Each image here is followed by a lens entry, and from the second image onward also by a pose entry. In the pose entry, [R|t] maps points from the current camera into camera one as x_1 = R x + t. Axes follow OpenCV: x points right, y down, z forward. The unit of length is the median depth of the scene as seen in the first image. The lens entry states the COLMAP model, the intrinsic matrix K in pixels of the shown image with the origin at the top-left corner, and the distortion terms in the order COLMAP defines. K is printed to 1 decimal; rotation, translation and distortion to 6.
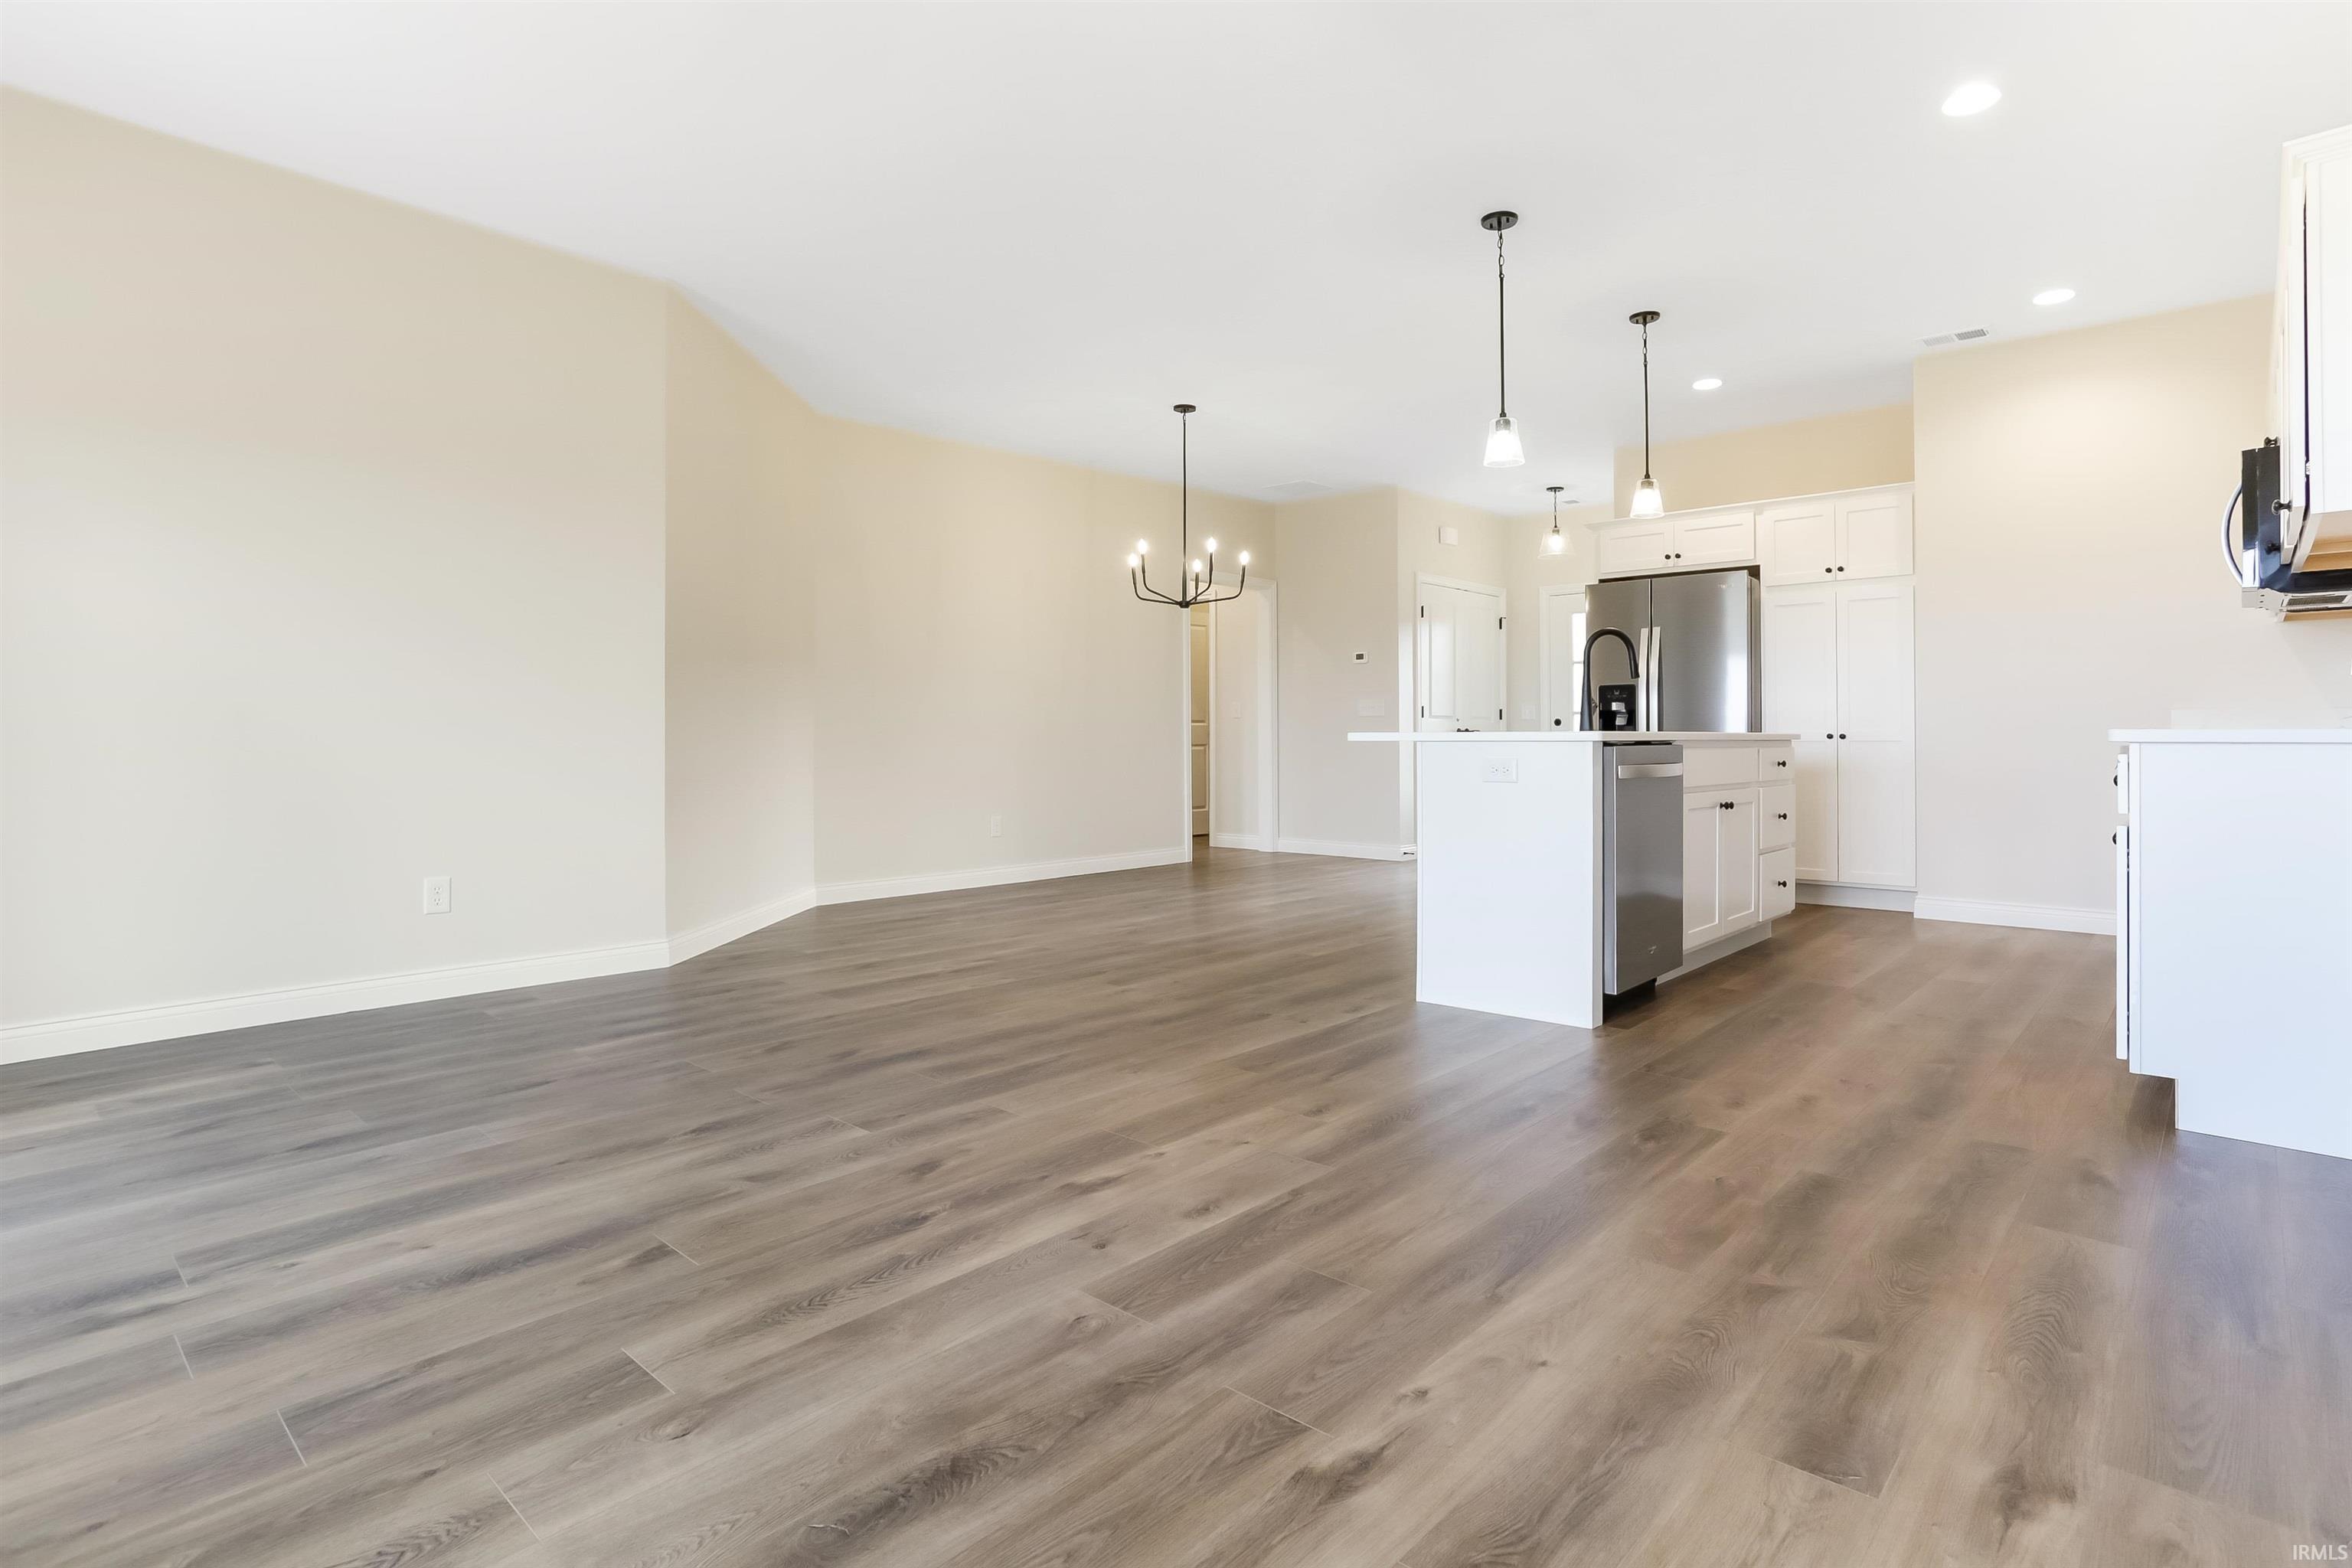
lens RADIAL K [[1179.7, 0, 1209.0], [0, 1179.7, 750.7], [0, 0, 1]] dist [-0.041404, 0.028471]
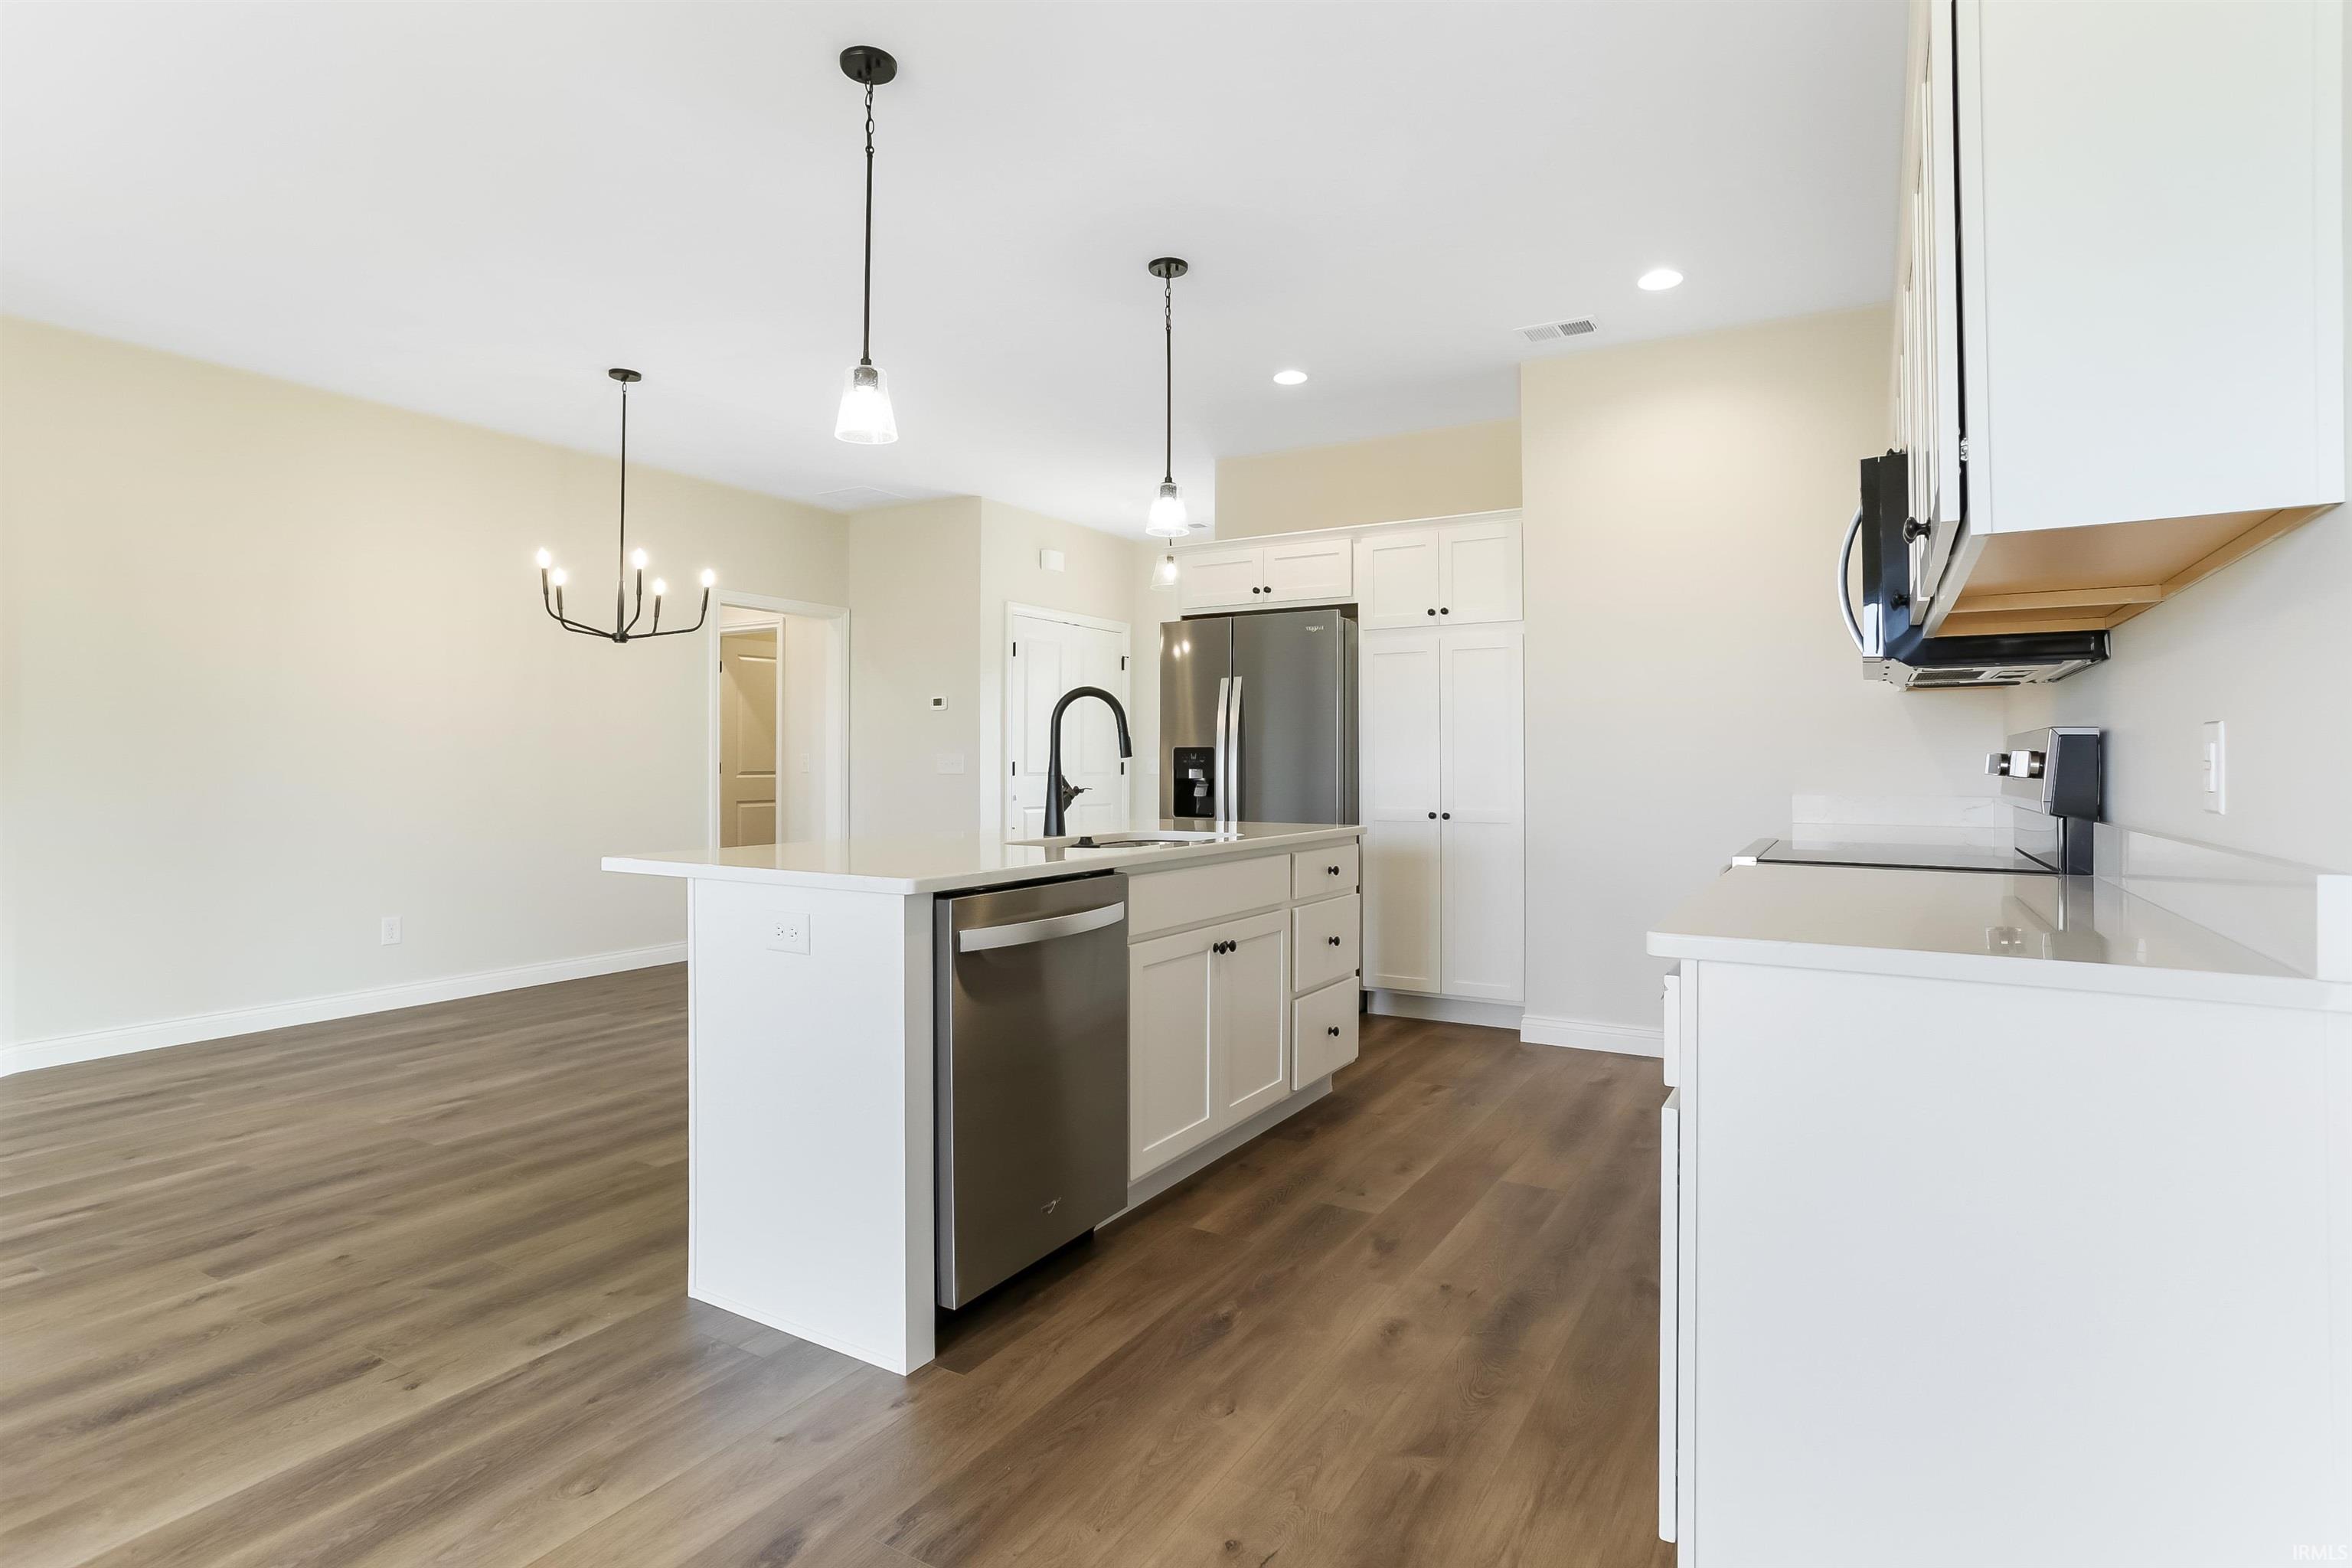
lens RADIAL K [[1160.3, 0, 1206.5], [0, 1160.3, 773.8], [0, 0, 1]] dist [-0.053222, 0.035374]
pose [[0.979422, 0.000357, 0.201824, 0.236795], [-0.000051, 0.999999, -0.001521, -0.044709], [-0.201825, 0.001480, 0.979421, 0.264716]]
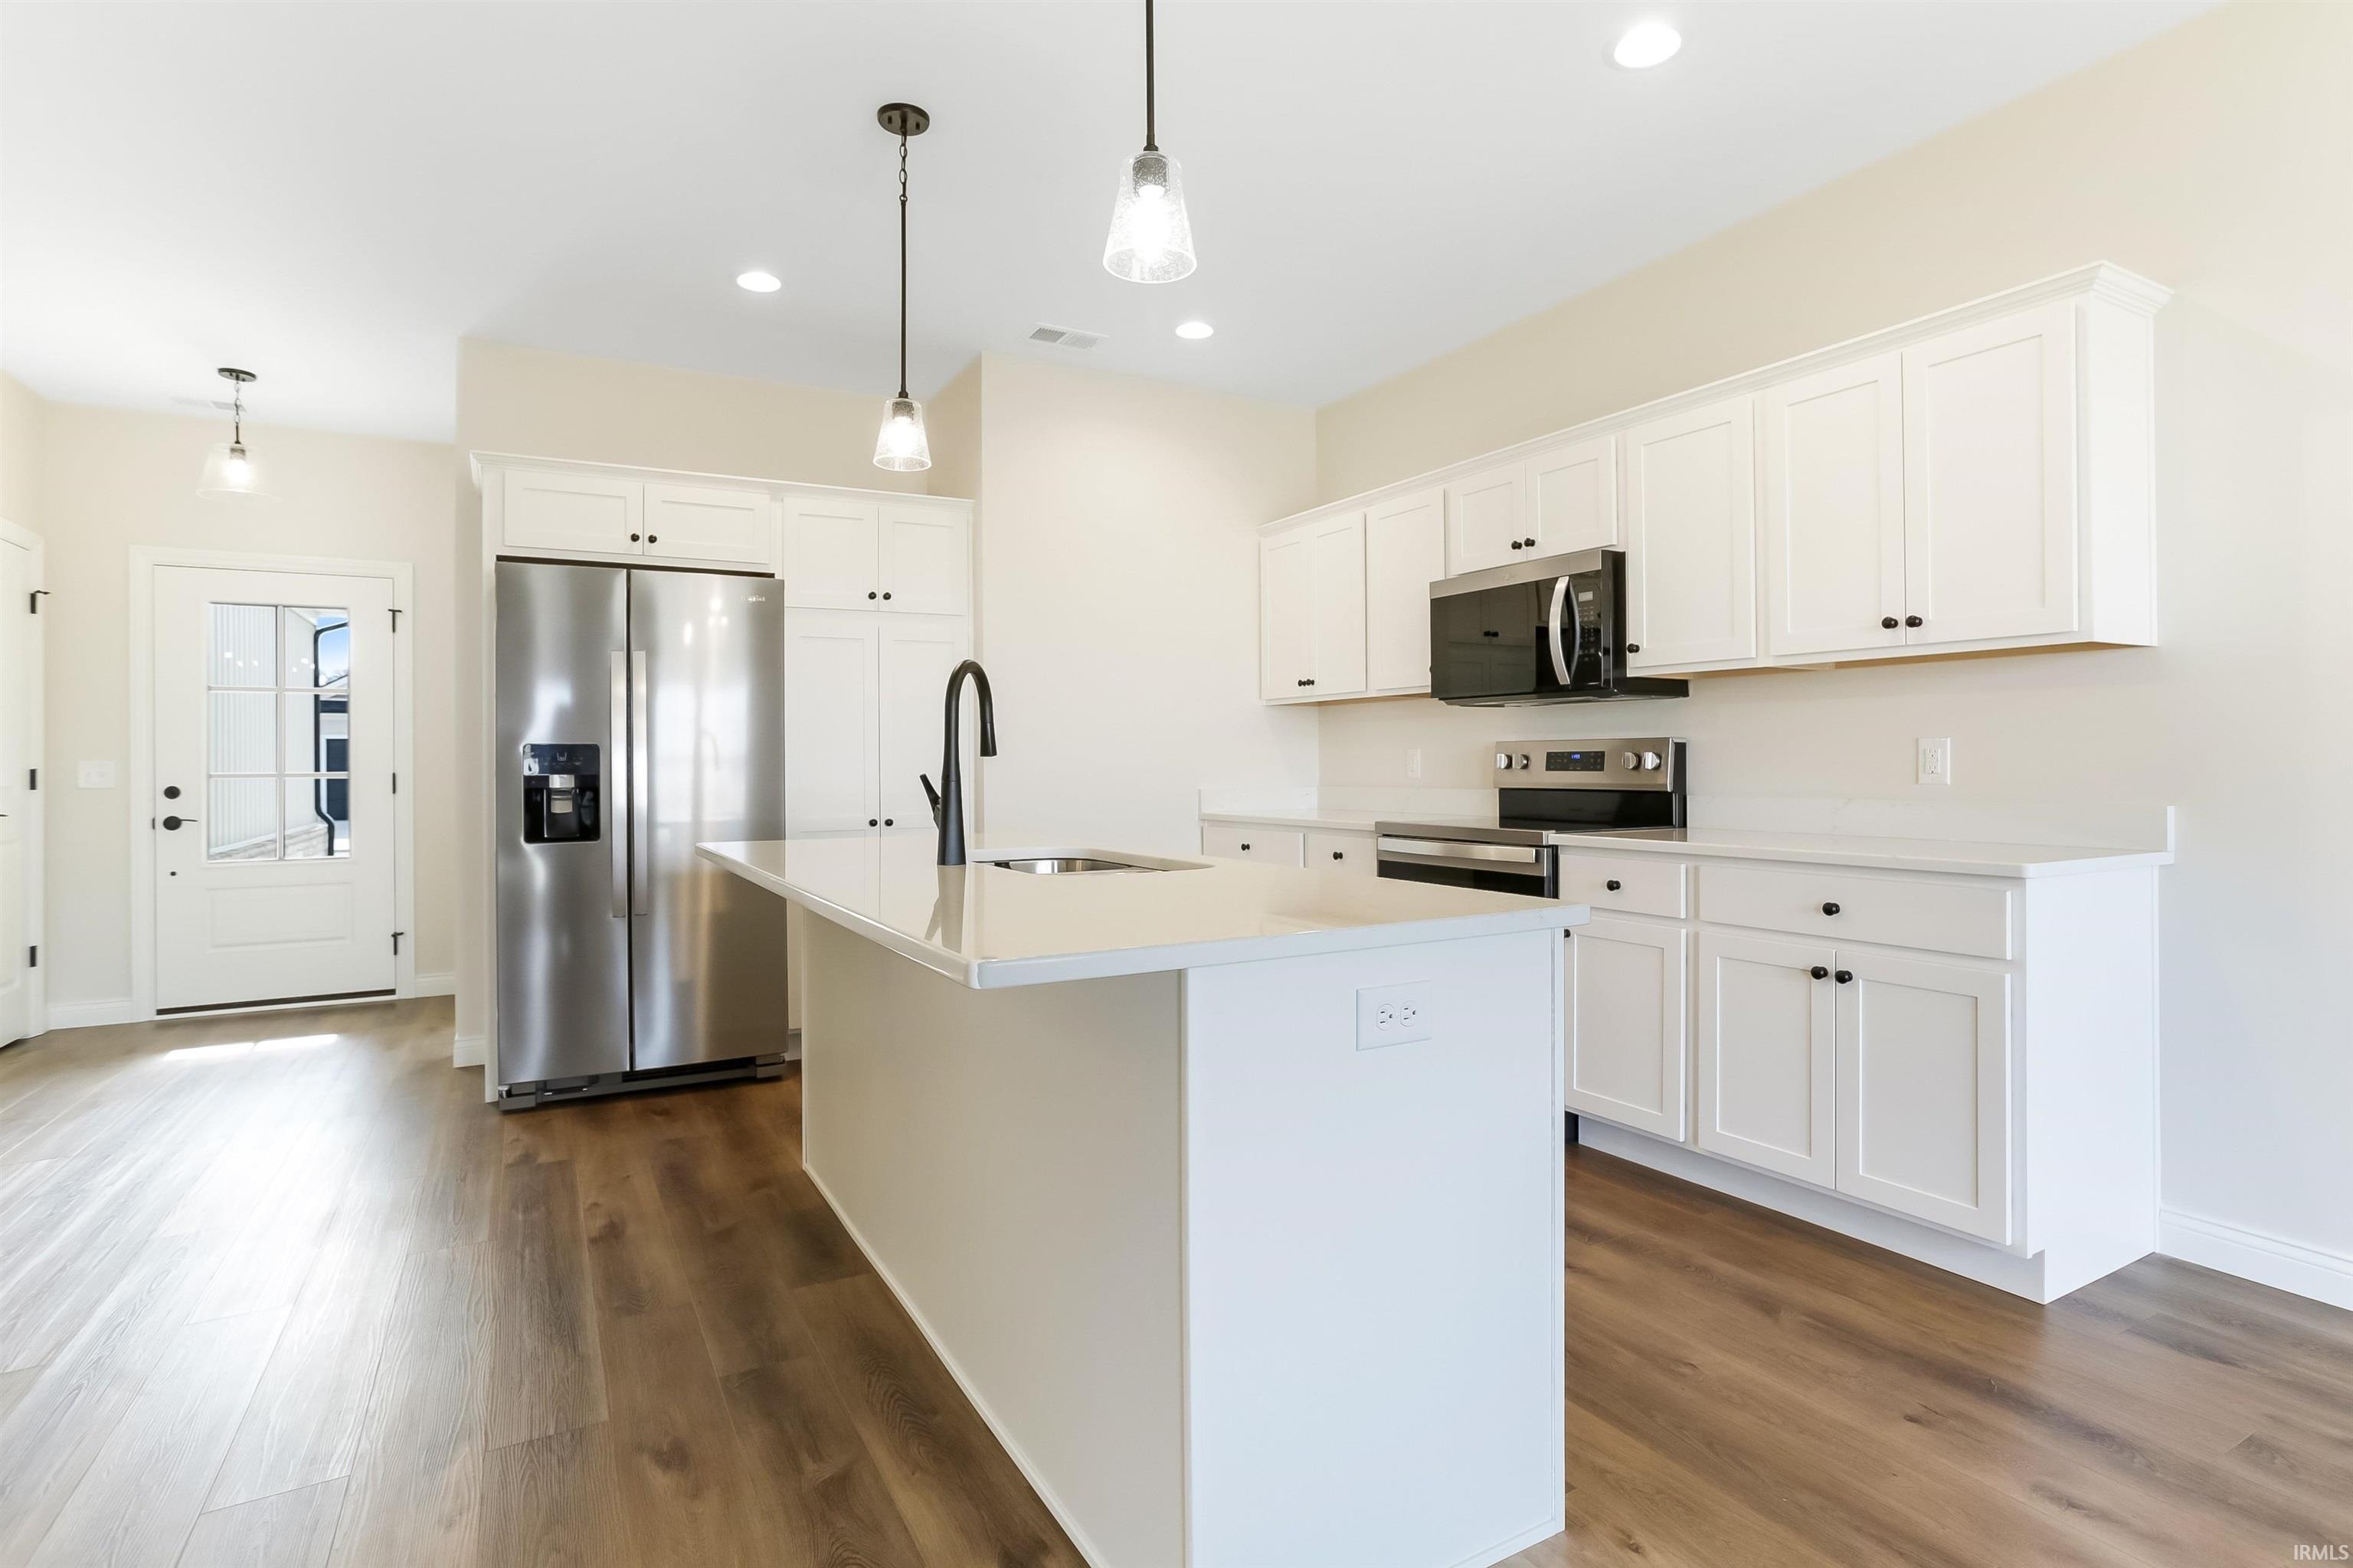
lens RADIAL K [[1155.2, 0, 1171.4], [0, 1155.2, 767.0], [0, 0, 1]] dist [-0.054911, 0.032134]
pose [[0.330058, -0.003161, 0.943955, -0.099904], [0.016147, 0.999867, -0.002297, -0.047258], [-0.943823, 0.016000, 0.330065, 0.653907]]
